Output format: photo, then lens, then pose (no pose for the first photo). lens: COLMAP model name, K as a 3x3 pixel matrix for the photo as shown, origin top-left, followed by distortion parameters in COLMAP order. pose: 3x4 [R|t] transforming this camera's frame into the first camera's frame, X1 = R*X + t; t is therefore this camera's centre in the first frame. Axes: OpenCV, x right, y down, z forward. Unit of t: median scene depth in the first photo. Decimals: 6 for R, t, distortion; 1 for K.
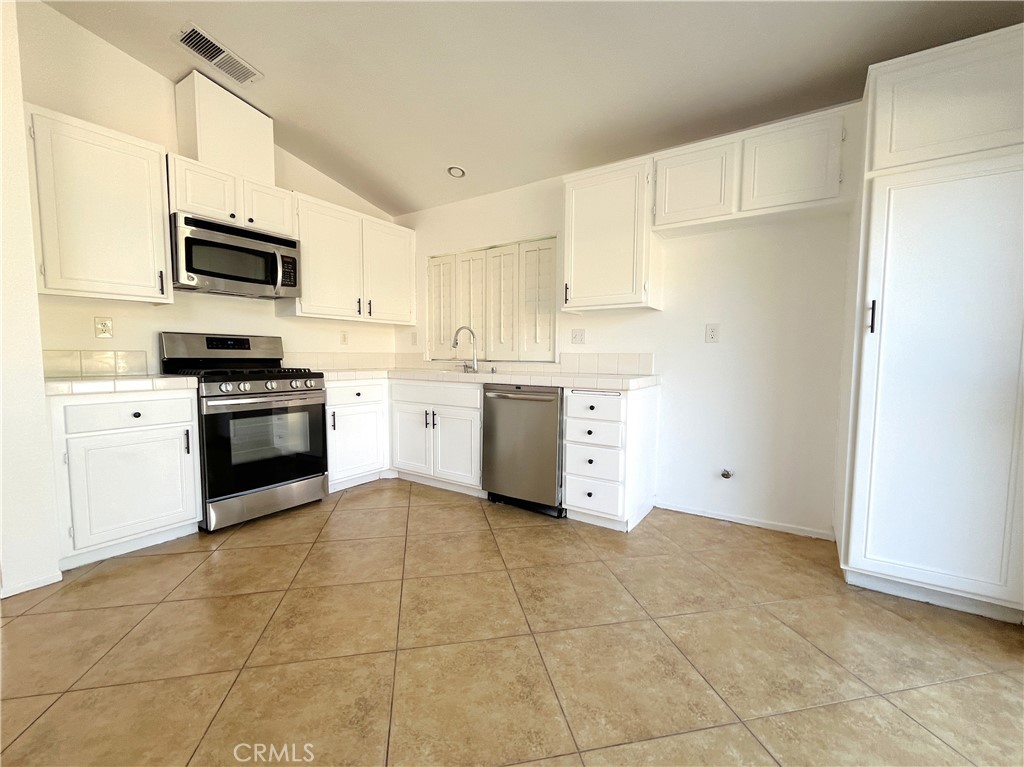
lens RADIAL K [[450.0, 0, 512.0], [0, 450.0, 383.5], [0, 0, 1]] dist [0.000005, -0.000274]
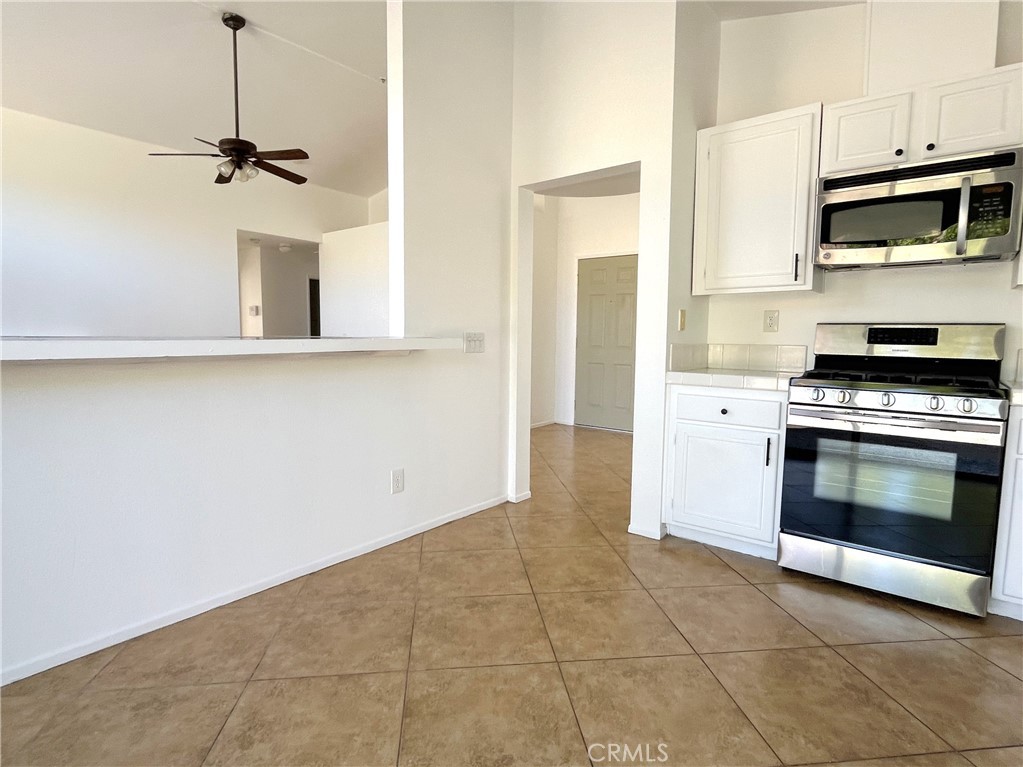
lens RADIAL K [[558.1, 0, 511.5], [0, 558.1, 383.5], [0, 0, 1]] dist [0.001323, -0.000146]
pose [[-0.102726, 0.077532, -0.991683, 0.342302], [-0.078325, 0.993232, 0.085766, -0.047955], [0.991621, 0.086484, -0.095958, 0.548528]]
